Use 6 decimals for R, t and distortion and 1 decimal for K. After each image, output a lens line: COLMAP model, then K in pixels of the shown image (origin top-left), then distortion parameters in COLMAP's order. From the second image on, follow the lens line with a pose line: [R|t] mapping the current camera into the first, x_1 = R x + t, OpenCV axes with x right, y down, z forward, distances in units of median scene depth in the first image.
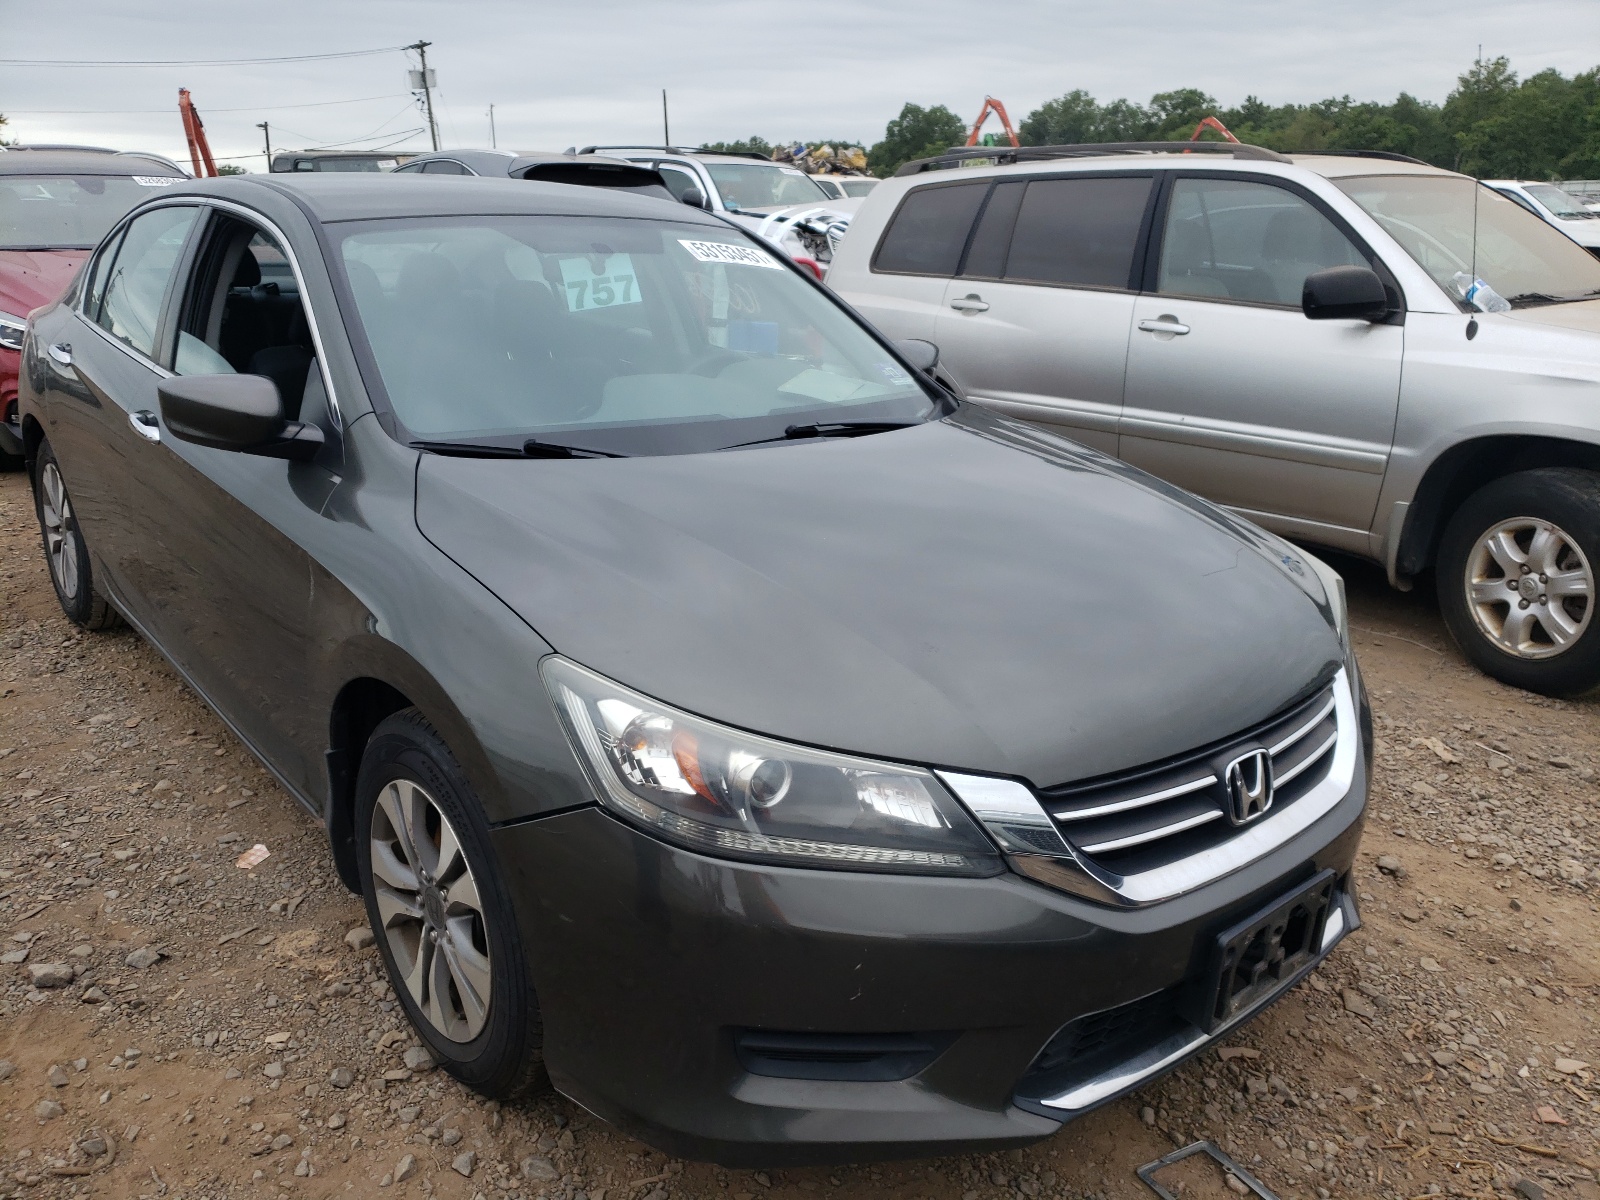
lens RADIAL K [[1297.3, 0, 800.0], [0, 1297.3, 600.0], [0, 0, 1]] dist [0.007132, 0.022035]
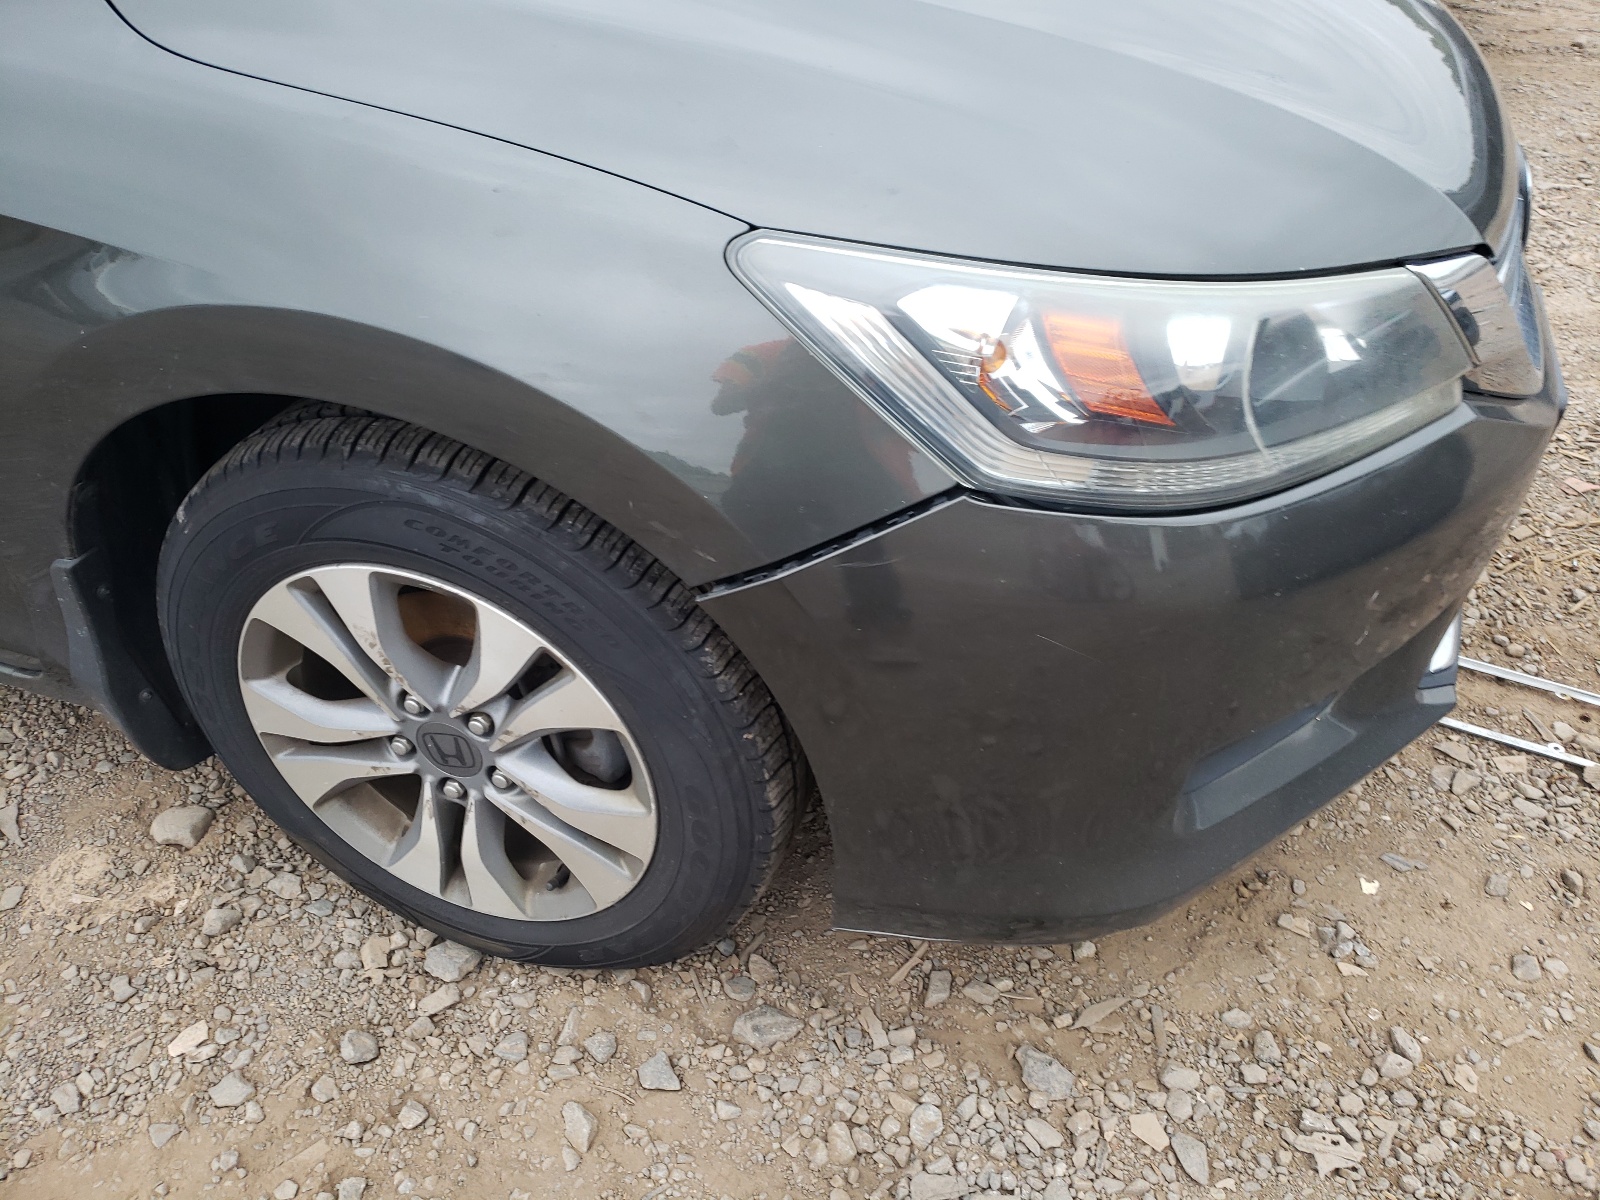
lens RADIAL K [[1297.3, 0, 800.0], [0, 1297.3, 600.0], [0, 0, 1]] dist [0.007132, 0.022035]
pose [[0.854050, -0.344679, 0.389609, -0.346967], [0.186582, 0.902111, 0.389080, -0.017238], [-0.485578, -0.259599, 0.834758, 0.458885]]
